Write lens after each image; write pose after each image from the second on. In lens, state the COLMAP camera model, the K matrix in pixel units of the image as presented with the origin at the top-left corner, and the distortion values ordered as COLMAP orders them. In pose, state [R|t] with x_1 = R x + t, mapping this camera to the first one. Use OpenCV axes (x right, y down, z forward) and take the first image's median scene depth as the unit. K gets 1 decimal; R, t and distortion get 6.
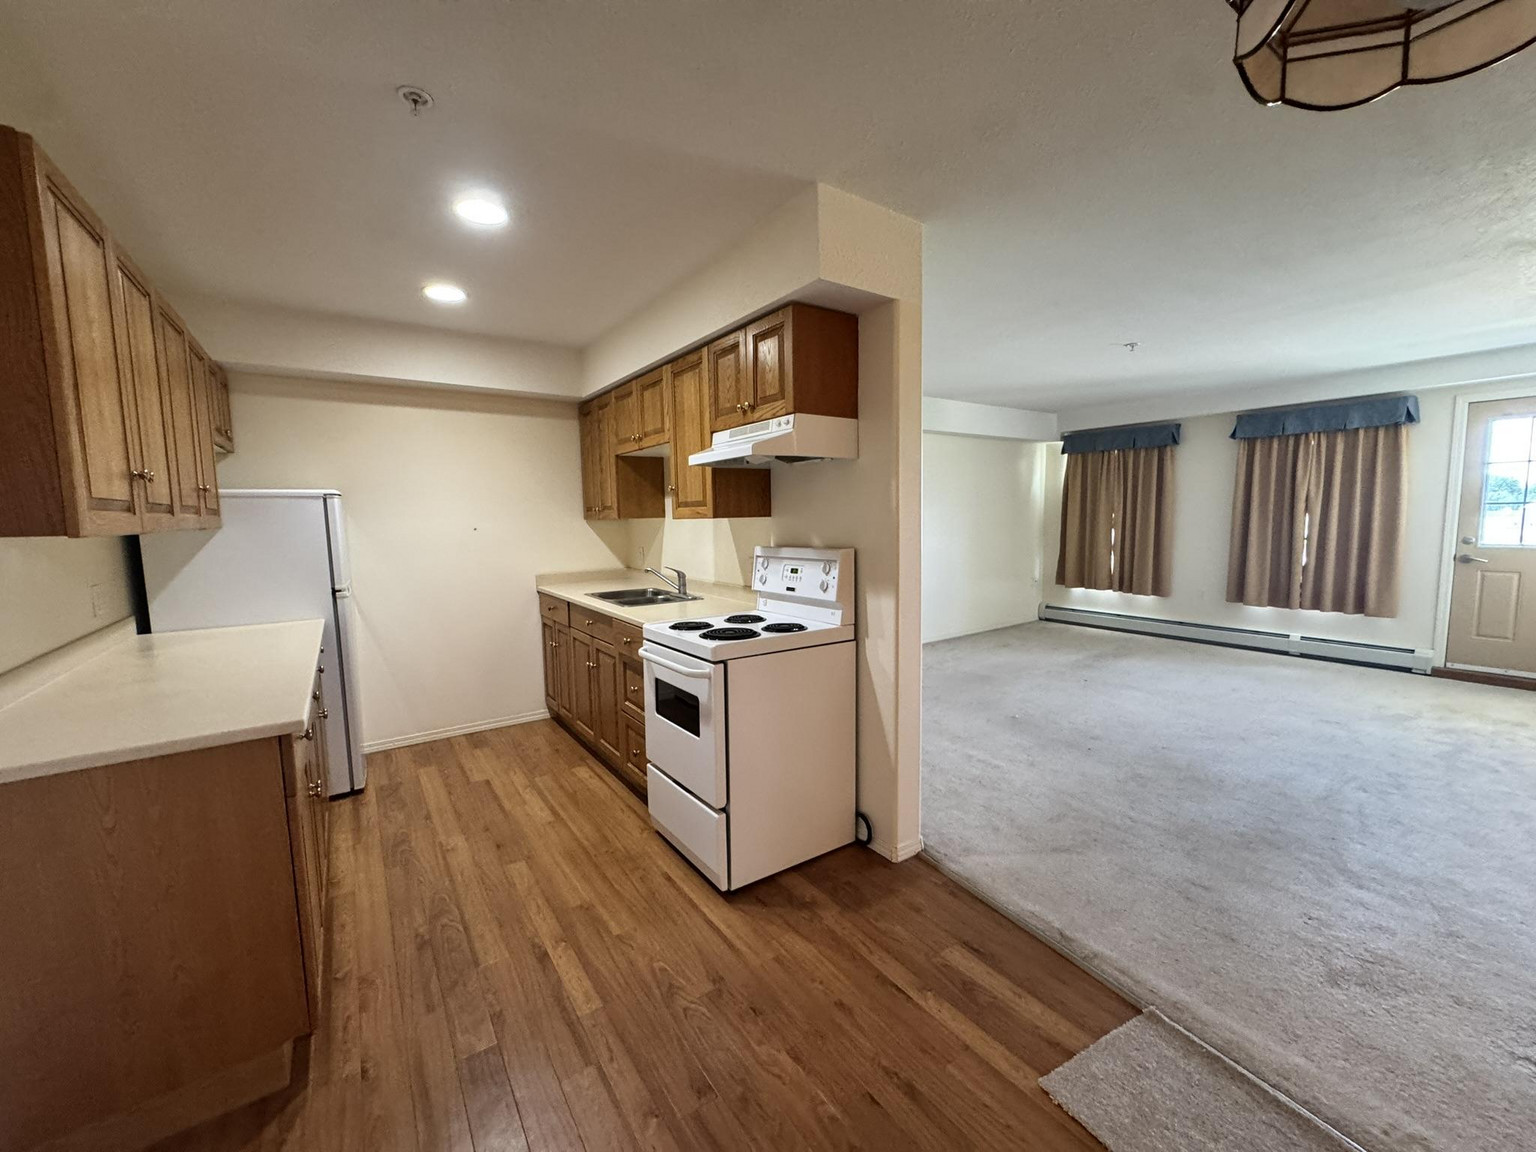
lens RADIAL K [[614.1, 0, 763.7], [0, 614.1, 575.3], [0, 0, 1]] dist [-0.002190, -0.000187]
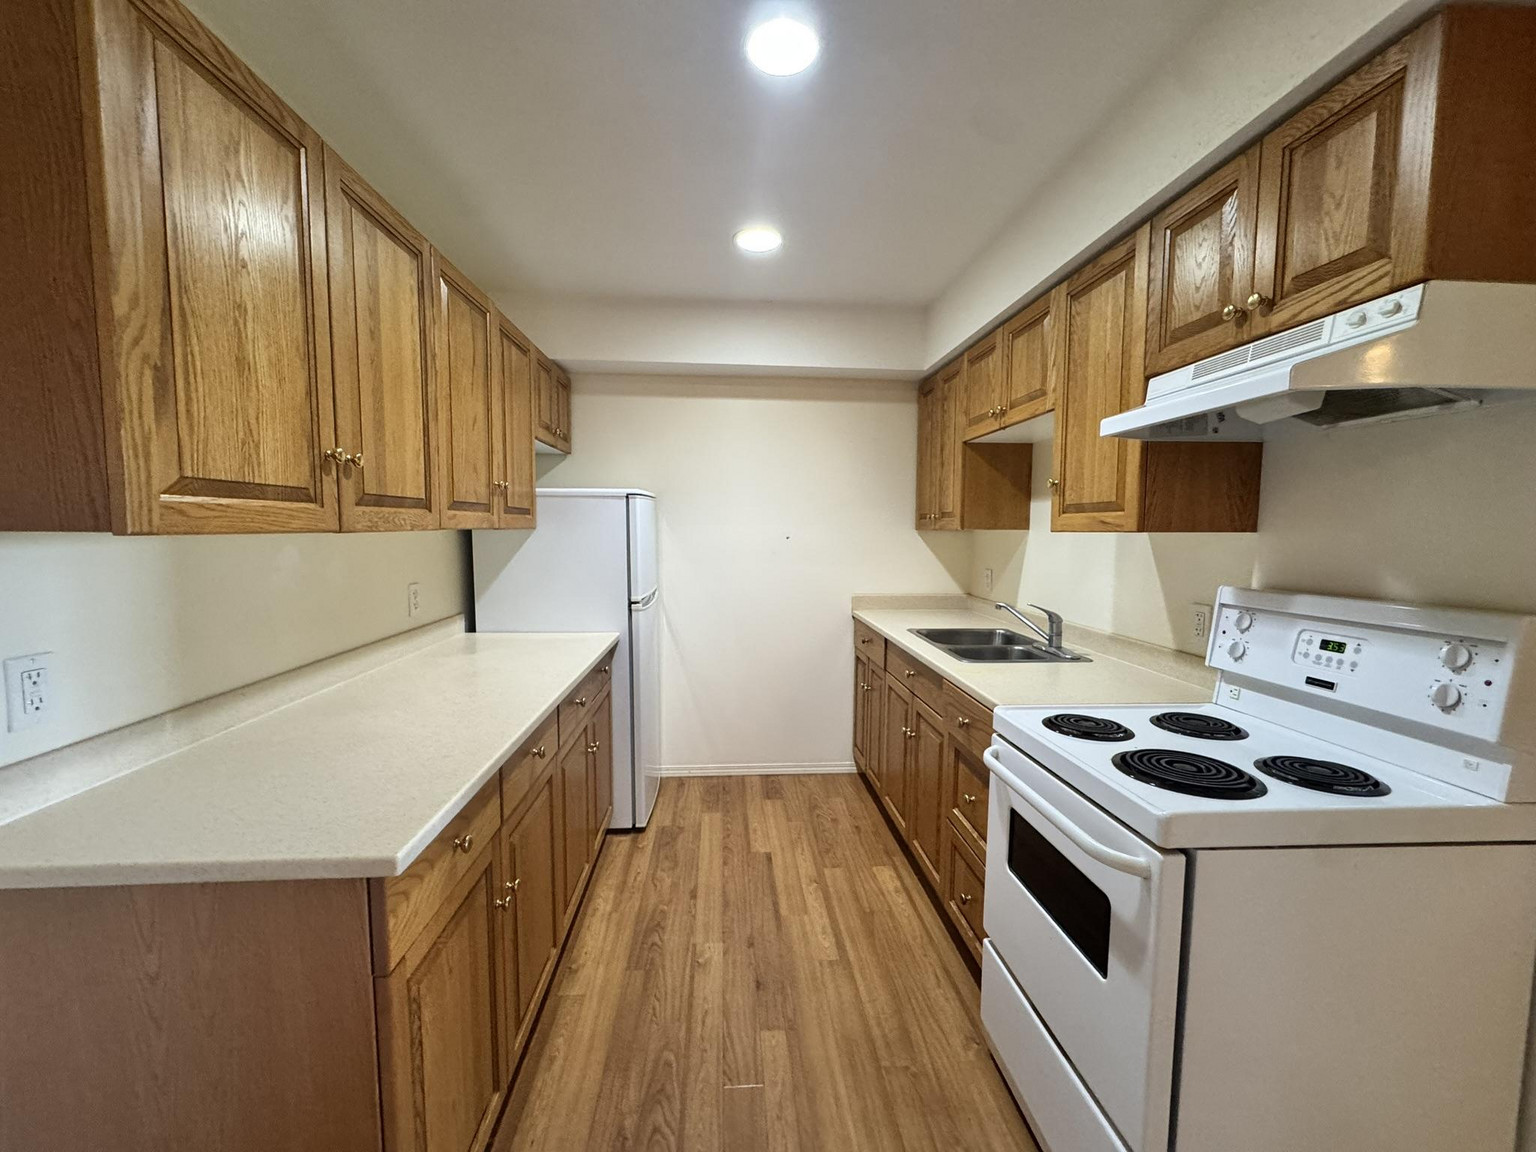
lens RADIAL K [[614.1, 0, 763.7], [0, 614.1, 575.3], [0, 0, 1]] dist [-0.002190, -0.000187]
pose [[0.860117, 0.061723, -0.506349, -0.092053], [-0.070735, 0.997494, 0.001436, -0.031251], [0.505169, 0.034581, 0.862327, 0.357196]]
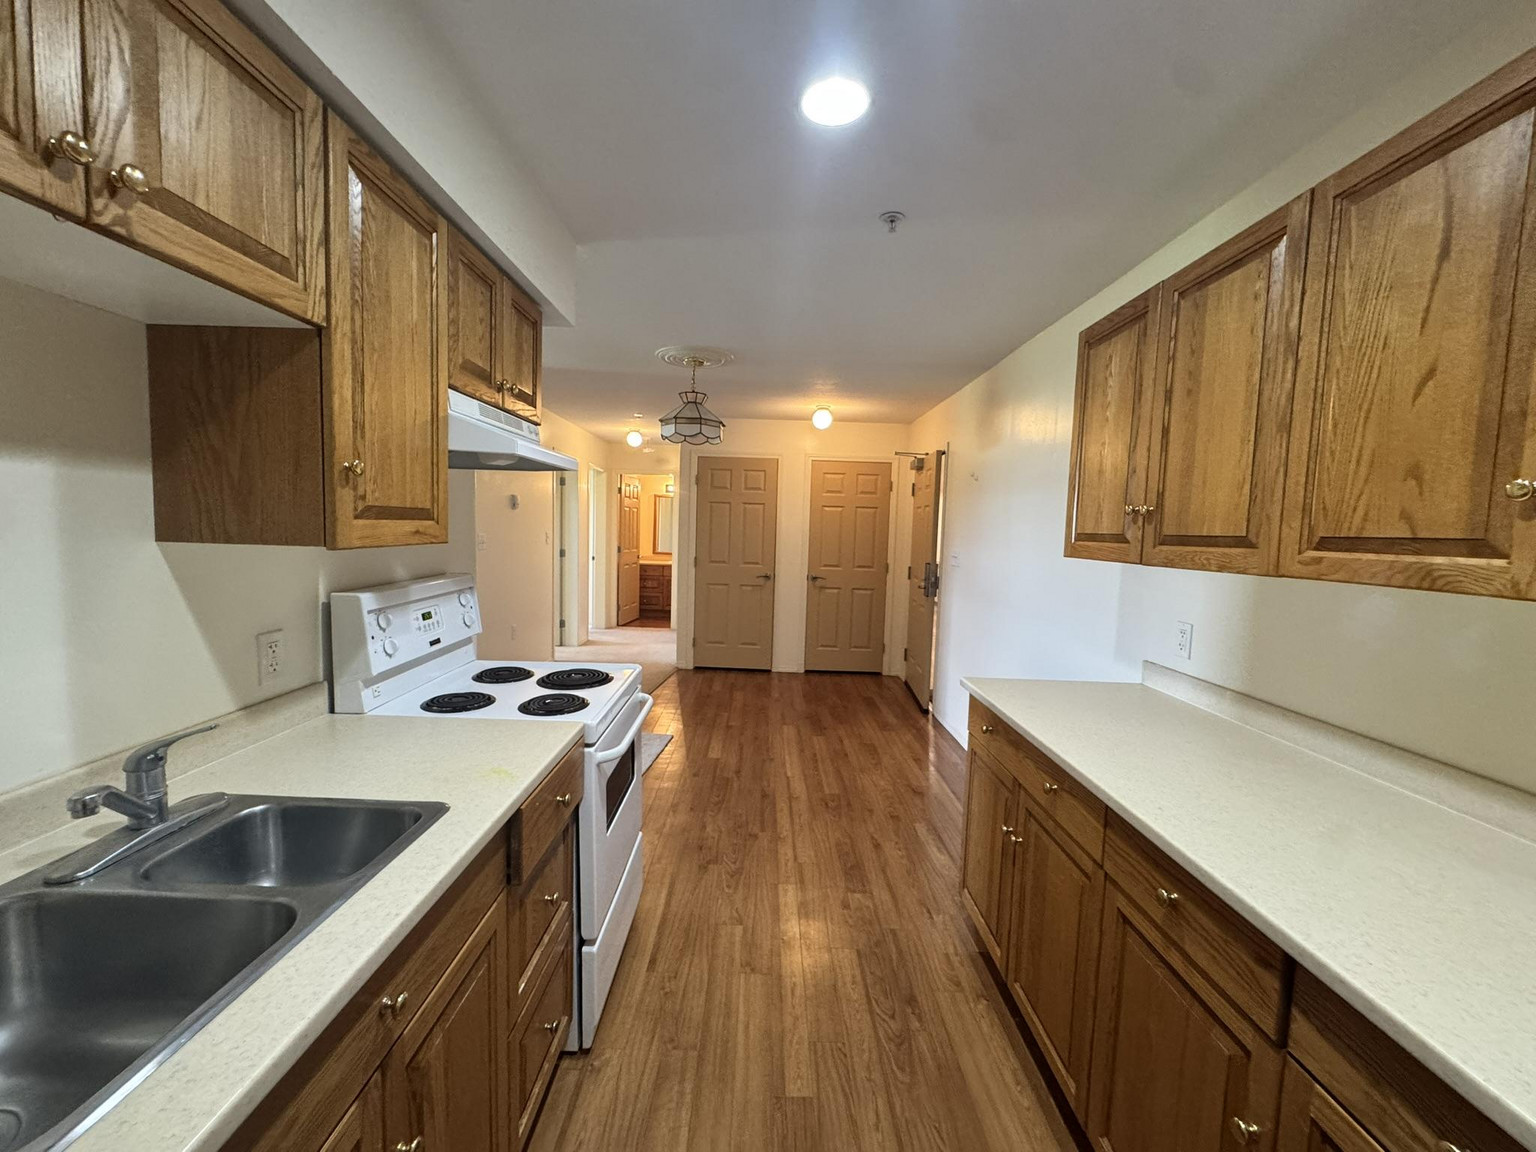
lens RADIAL K [[614.1, 0, 763.7], [0, 614.1, 575.3], [0, 0, 1]] dist [-0.002190, -0.000187]
pose [[-0.822404, -0.052345, 0.566490, -0.638766], [0.039408, 0.988124, 0.148516, -0.137647], [-0.567537, 0.144465, -0.810575, 1.320131]]
